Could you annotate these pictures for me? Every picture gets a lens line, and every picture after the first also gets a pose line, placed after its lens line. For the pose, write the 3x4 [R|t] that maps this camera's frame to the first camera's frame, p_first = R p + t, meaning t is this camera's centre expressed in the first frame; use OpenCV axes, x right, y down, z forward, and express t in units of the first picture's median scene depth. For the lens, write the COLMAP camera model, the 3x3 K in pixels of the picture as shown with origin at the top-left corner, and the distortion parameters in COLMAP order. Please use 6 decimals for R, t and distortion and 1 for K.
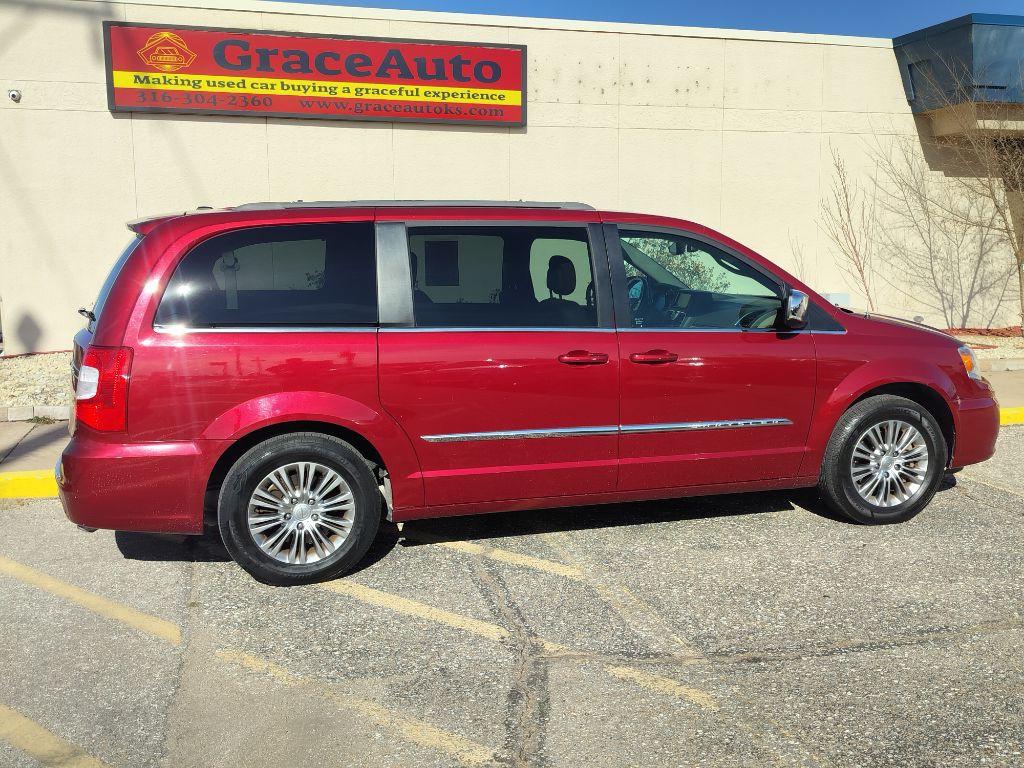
lens RADIAL K [[985.6, 0, 515.0], [0, 985.6, 386.2], [0, 0, 1]] dist [0.105432, -0.181556]
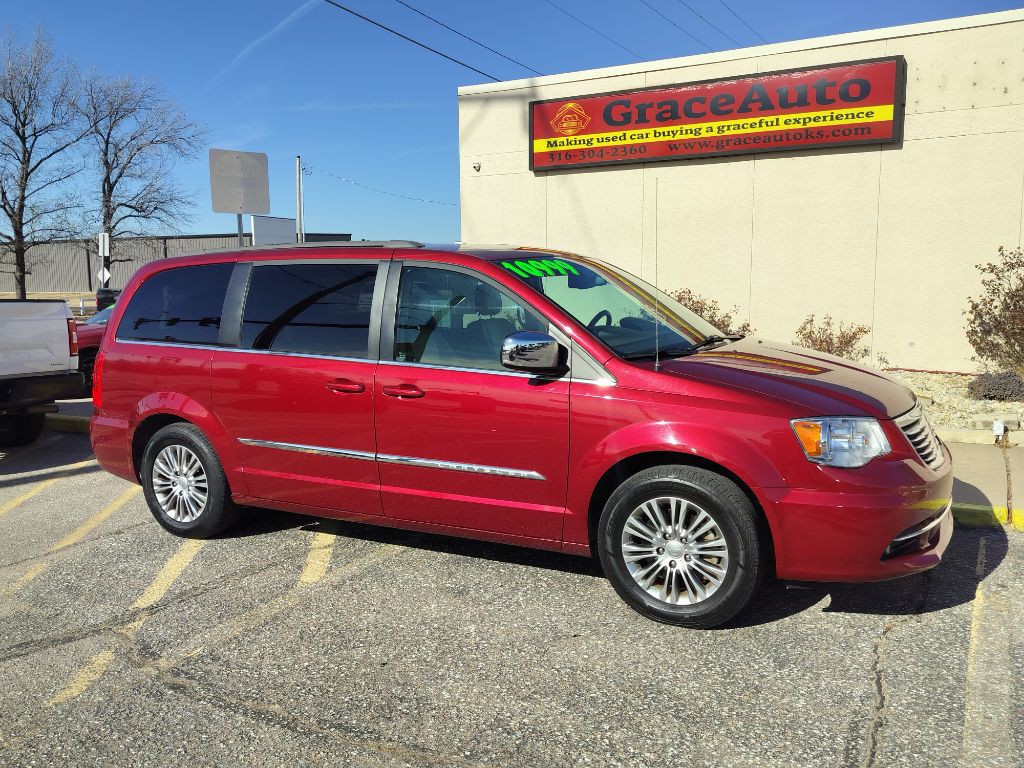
lens RADIAL K [[845.0, 0, 510.4], [0, 845.0, 383.7], [0, 0, 1]] dist [0.083062, -0.114471]
pose [[0.714215, 0.085004, -0.694746, 0.357686], [-0.087623, 0.995648, 0.031742, -0.032296], [0.694420, 0.038206, 0.718555, 0.195197]]
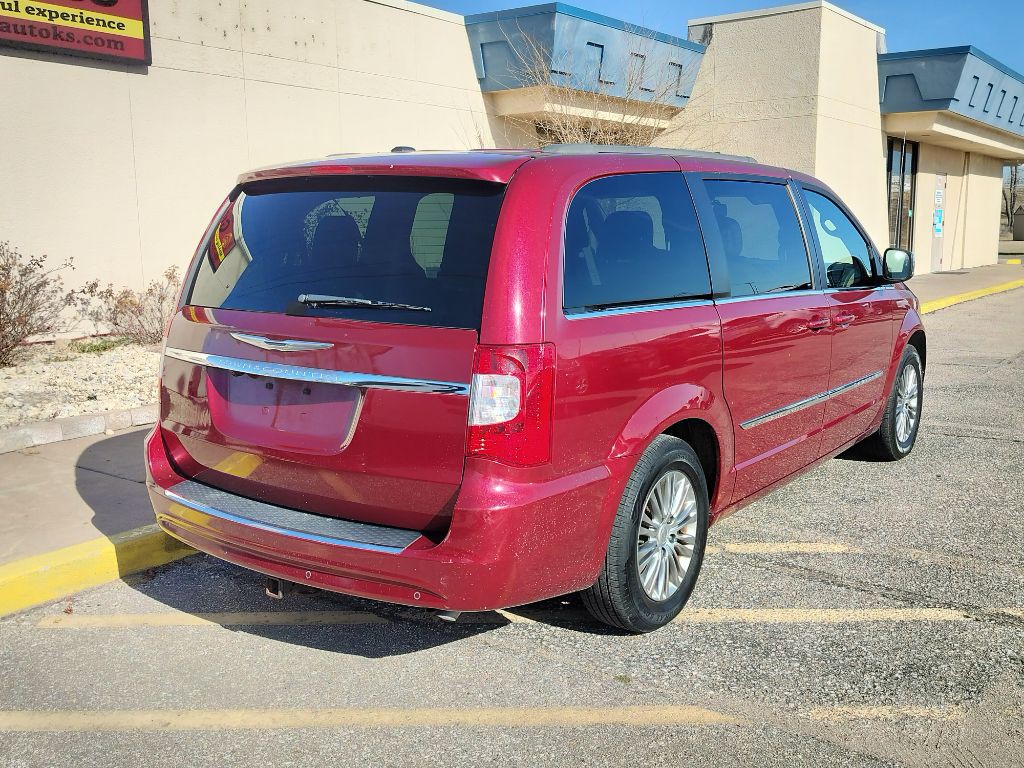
lens RADIAL K [[1017.9, 0, 514.8], [0, 1017.9, 382.3], [0, 0, 1]] dist [0.085192, -0.128581]
pose [[0.780030, -0.096387, 0.618274, -0.328910], [0.087169, 0.995169, 0.045170, -0.017816], [-0.619640, 0.018661, 0.784664, 0.172418]]
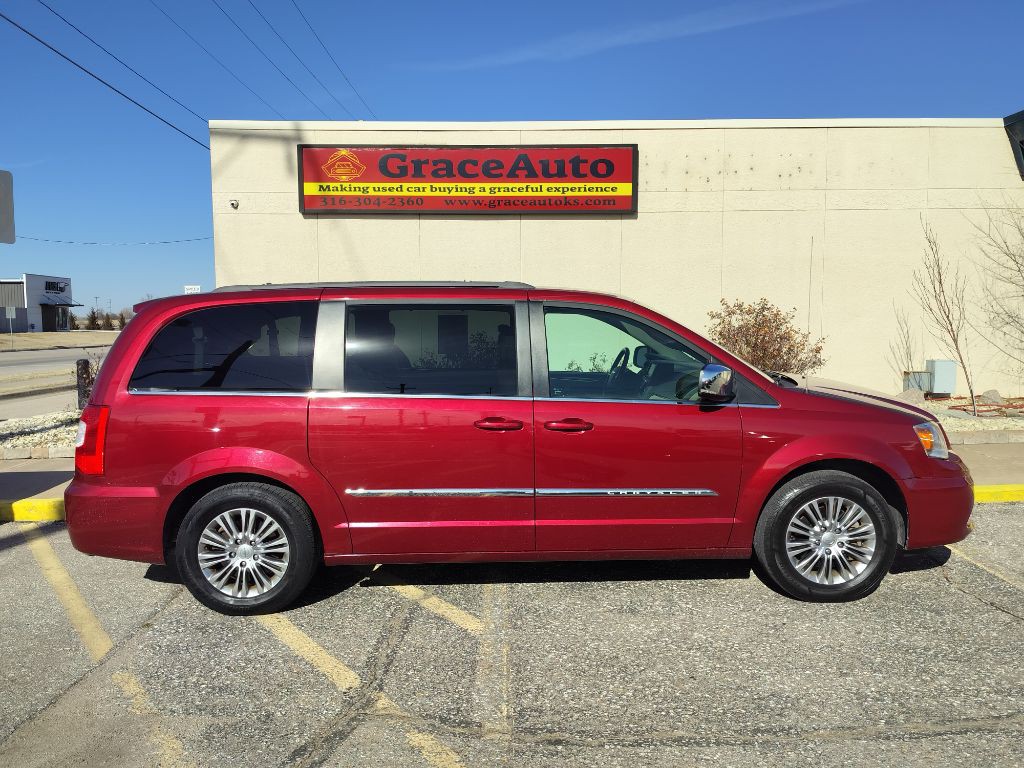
lens RADIAL K [[813.5, 0, 514.0], [0, 813.5, 385.8], [0, 0, 1]] dist [0.095176, -0.144249]
pose [[0.966247, 0.020243, -0.256820, 0.133492], [-0.033430, 0.998331, -0.047082, -0.012602], [0.255438, 0.054079, 0.965312, 0.060158]]
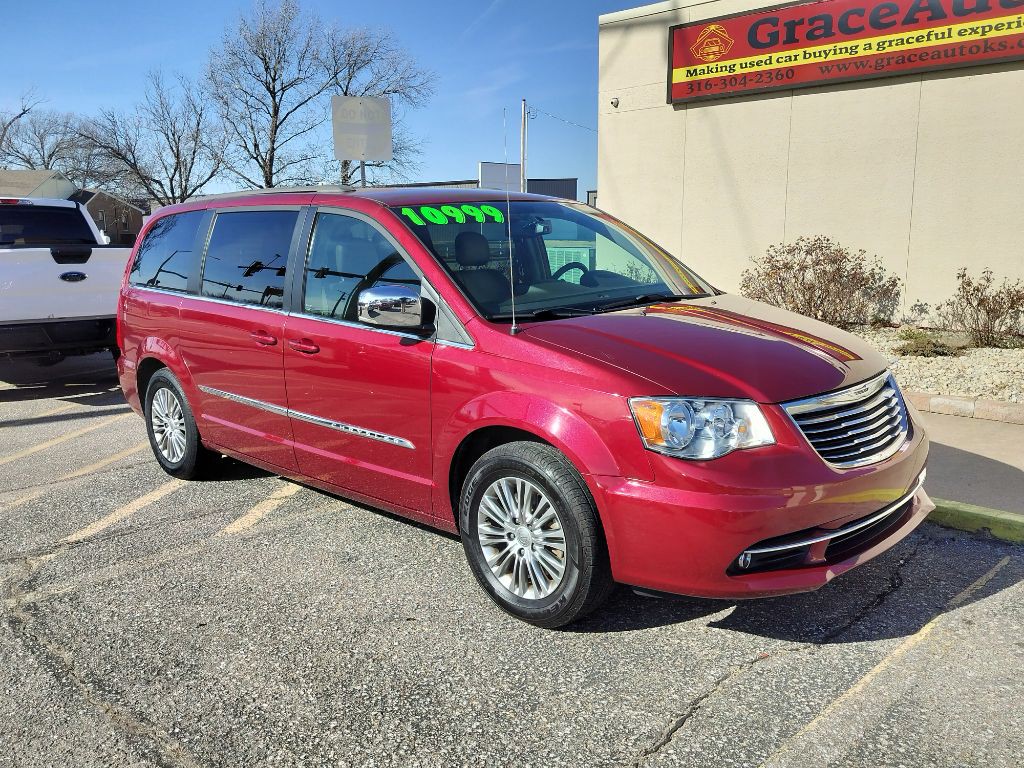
lens RADIAL K [[859.6, 0, 508.3], [0, 859.6, 388.2], [0, 0, 1]] dist [0.063781, -0.084544]
pose [[0.492126, 0.161319, -0.855446, 0.421692], [-0.107958, 0.986404, 0.123907, -0.049952], [0.863804, 0.031375, 0.502851, 0.324665]]
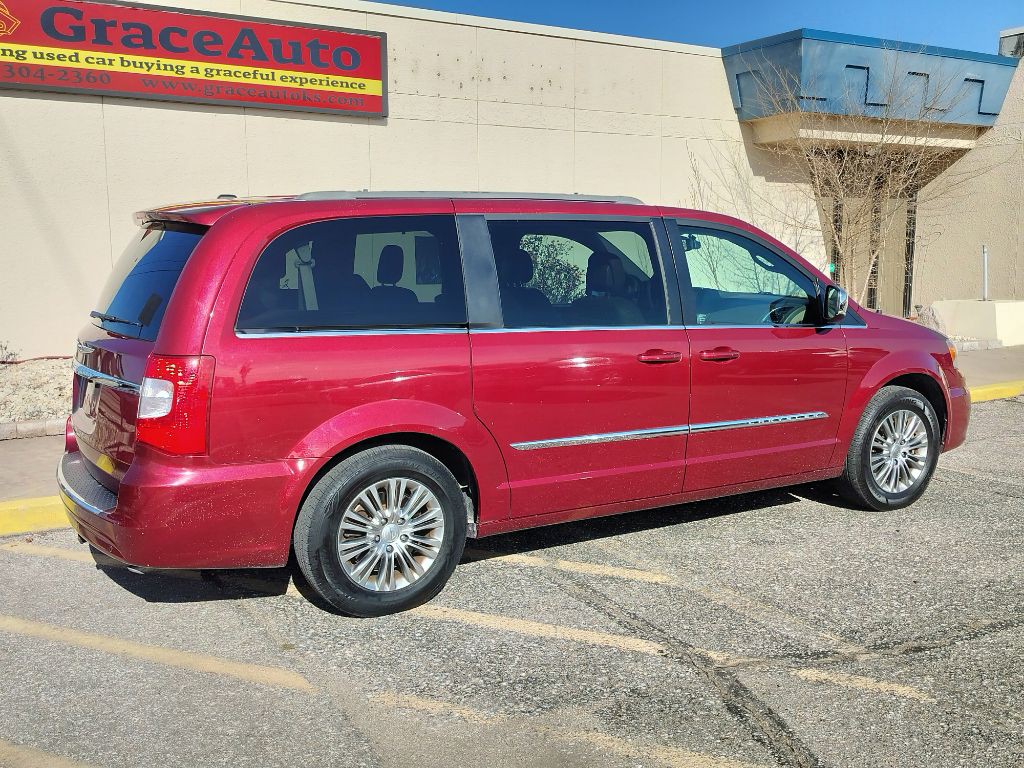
lens RADIAL K [[1004.9, 0, 513.0], [0, 1004.9, 385.6], [0, 0, 1]] dist [0.092571, -0.138107]
pose [[0.967010, -0.029472, 0.253027, -0.136549], [0.030214, 0.999543, 0.000954, -0.002295], [-0.252940, 0.006723, 0.967459, 0.032774]]
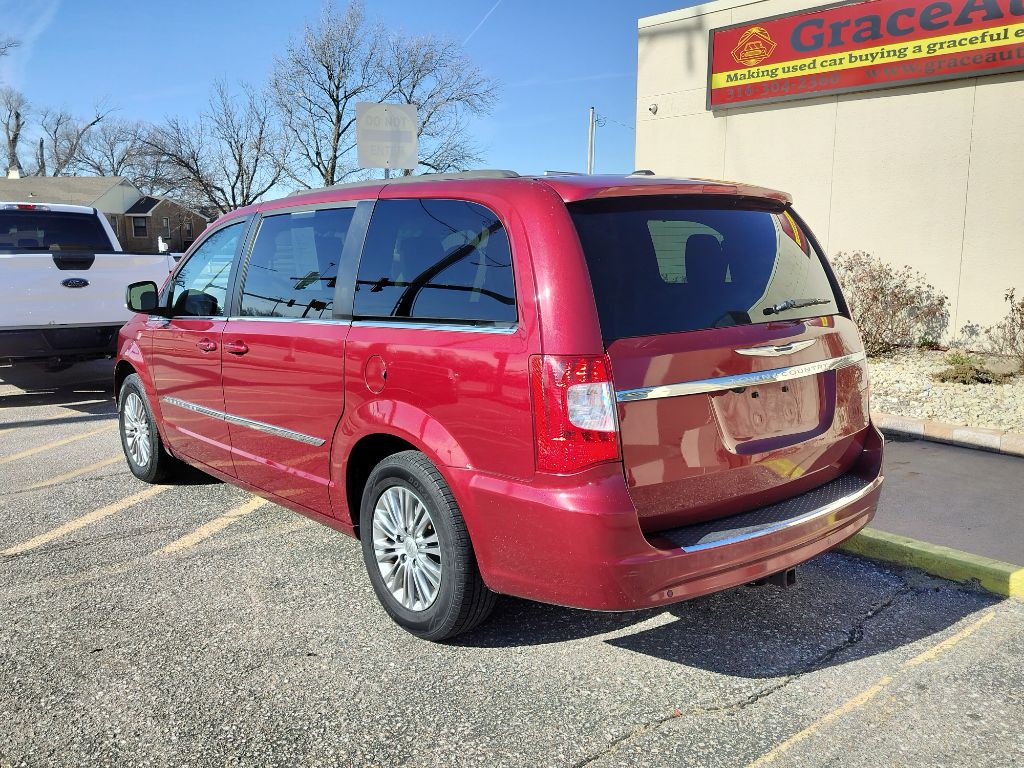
lens RADIAL K [[890.1, 0, 510.0], [0, 890.1, 384.0], [0, 0, 1]] dist [0.057489, -0.071519]
pose [[0.422316, 0.153017, -0.893440, 0.434283], [-0.123388, 0.986179, 0.110577, -0.056366], [0.898011, 0.063541, 0.435360, 0.375082]]
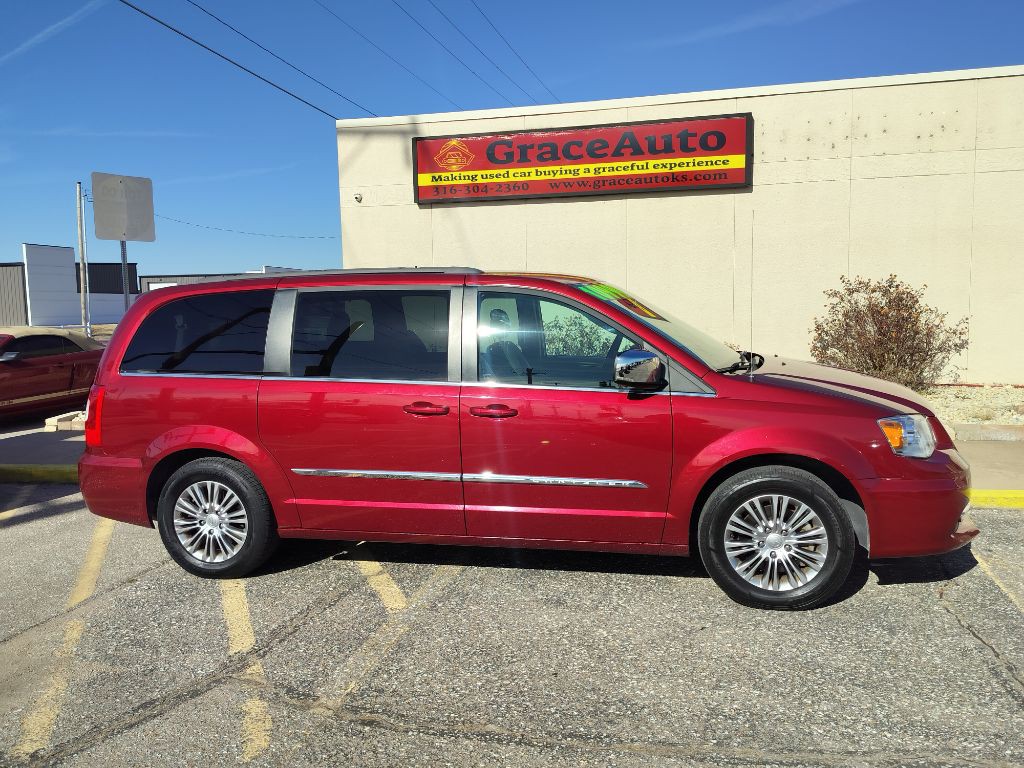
lens RADIAL K [[809.2, 0, 511.1], [0, 809.2, 384.4], [0, 0, 1]] dist [0.081819, -0.113530]
pose [[0.870200, 0.036708, -0.491329, 0.251114], [-0.051120, 0.998565, -0.015934, -0.019712], [0.490040, 0.038983, 0.870828, 0.112446]]
